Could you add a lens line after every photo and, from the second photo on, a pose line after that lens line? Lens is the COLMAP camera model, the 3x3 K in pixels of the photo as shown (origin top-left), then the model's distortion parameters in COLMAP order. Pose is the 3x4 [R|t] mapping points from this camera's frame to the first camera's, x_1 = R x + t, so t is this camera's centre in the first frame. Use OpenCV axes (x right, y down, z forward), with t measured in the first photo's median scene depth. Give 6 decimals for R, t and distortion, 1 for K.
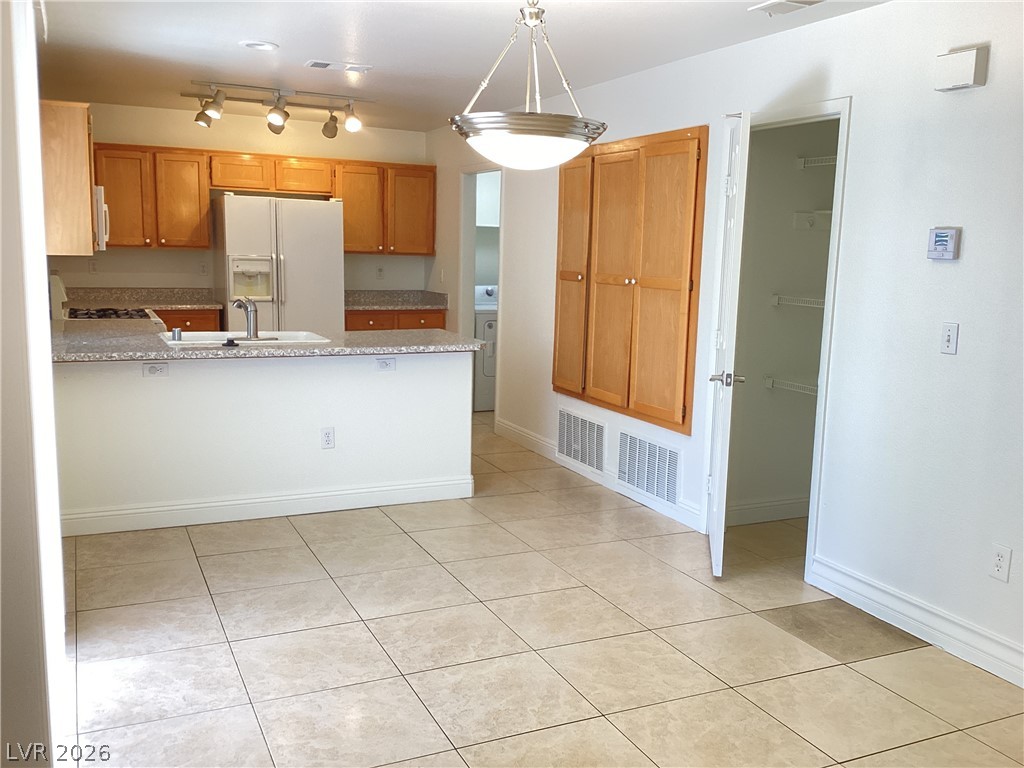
lens RADIAL K [[918.6, 0, 519.3], [0, 918.6, 383.6], [0, 0, 1]] dist [0.085156, -0.117024]
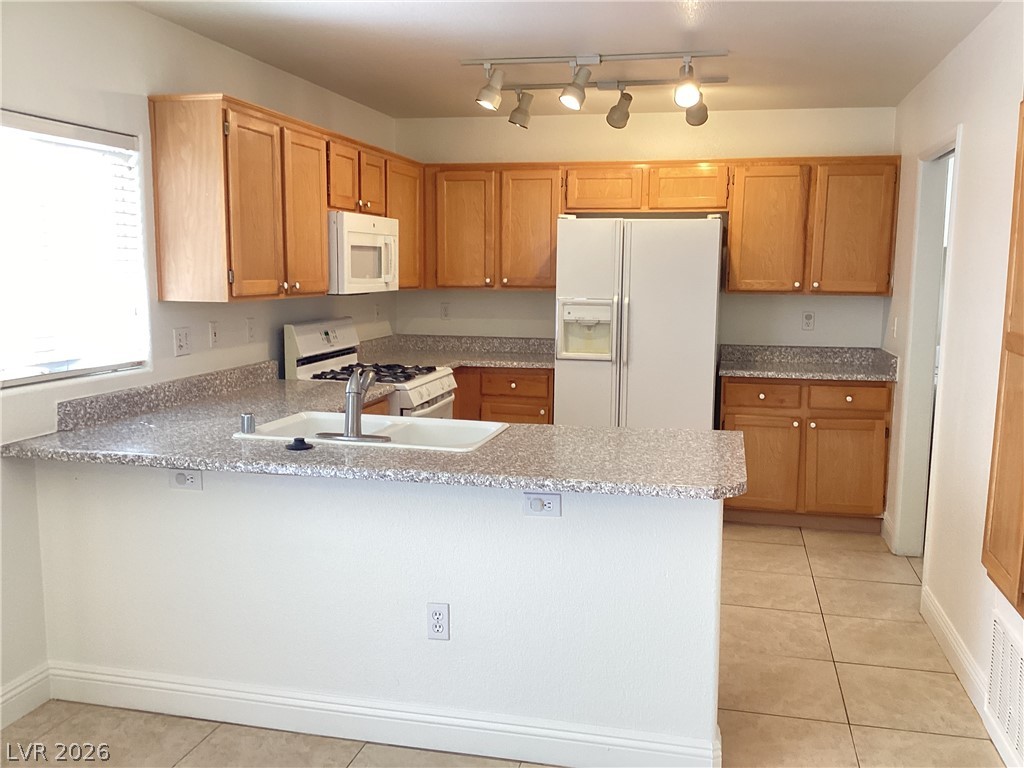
lens RADIAL K [[918.6, 0, 510.9], [0, 918.6, 392.6], [0, 0, 1]] dist [0.085156, -0.117024]
pose [[0.789597, 0.064348, -0.610243, 0.111313], [-0.081997, 0.996632, -0.001006, -0.056583], [0.608123, 0.050833, 0.792214, 0.377875]]
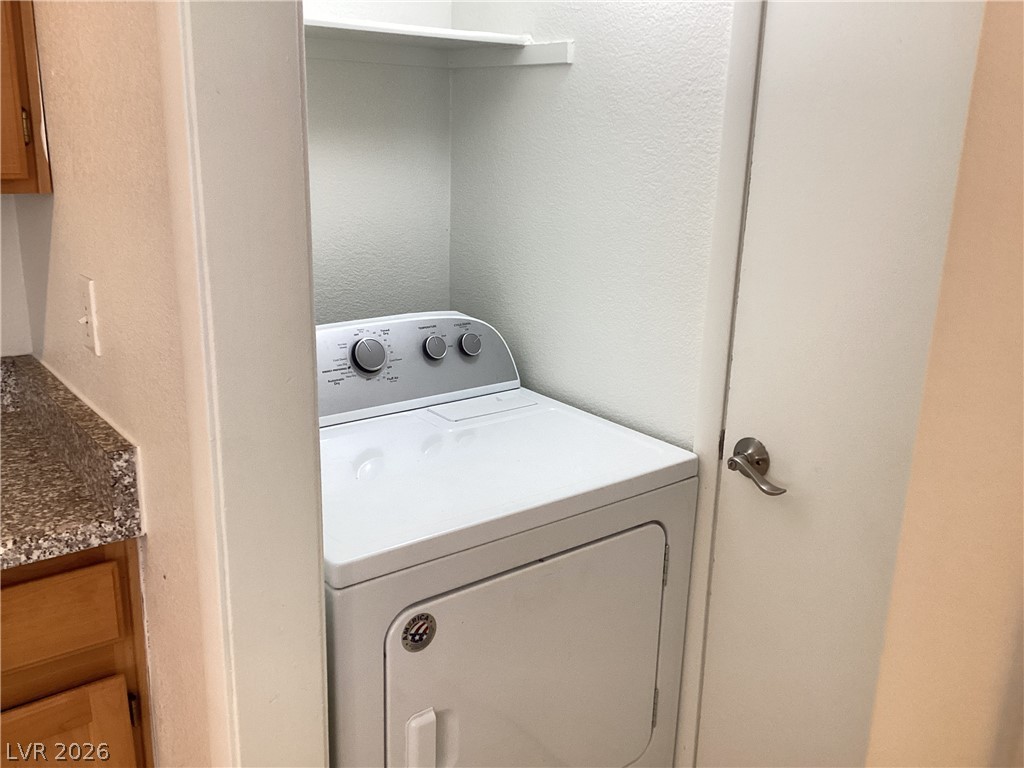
lens RADIAL K [[918.6, 0, 512.1], [0, 918.6, 383.2], [0, 0, 1]] dist [0.085156, -0.117024]
pose [[0.973846, -0.068951, 0.216495, -0.052934], [0.042447, 0.991277, 0.124773, -0.138318], [-0.223210, -0.112321, 0.968277, 0.915663]]
